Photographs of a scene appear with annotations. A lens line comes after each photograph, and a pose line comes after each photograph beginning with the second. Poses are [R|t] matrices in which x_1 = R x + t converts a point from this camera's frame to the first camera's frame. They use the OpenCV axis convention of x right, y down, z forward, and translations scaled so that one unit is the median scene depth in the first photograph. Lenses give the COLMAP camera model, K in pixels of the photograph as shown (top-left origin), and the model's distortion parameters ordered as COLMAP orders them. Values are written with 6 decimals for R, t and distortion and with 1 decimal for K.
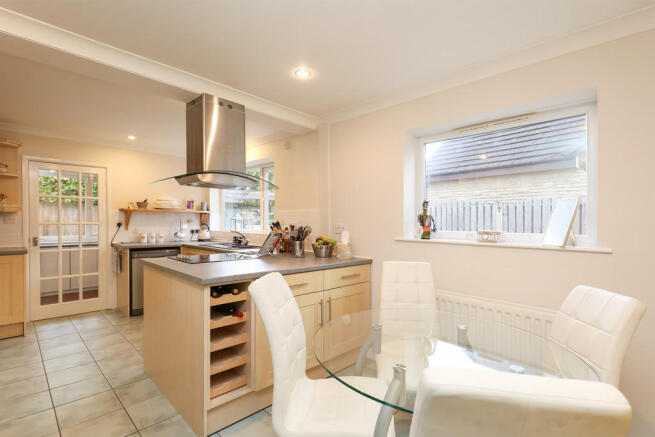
lens RADIAL K [[303.7, 0, 328.7], [0, 303.7, 219.7], [0, 0, 1]] dist [-0.004350, -0.000216]
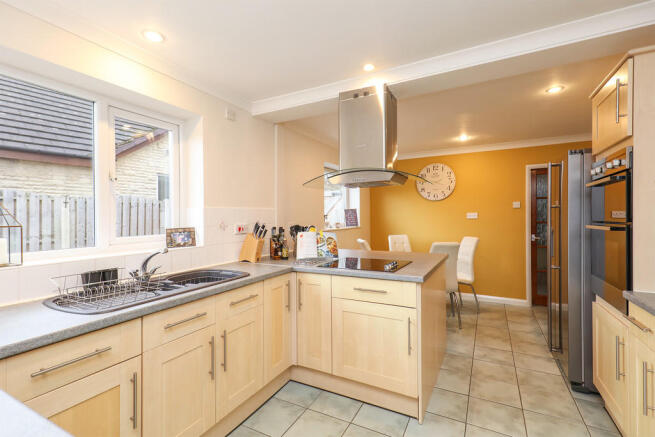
lens RADIAL K [[303.7, 0, 328.8], [0, 303.7, 214.8], [0, 0, 1]] dist [-0.004350, -0.000216]
pose [[-0.269646, -0.003459, 0.962953, -0.463152], [0.003662, 0.999983, 0.004617, -0.005527], [-0.962953, 0.004771, -0.269628, 0.519708]]
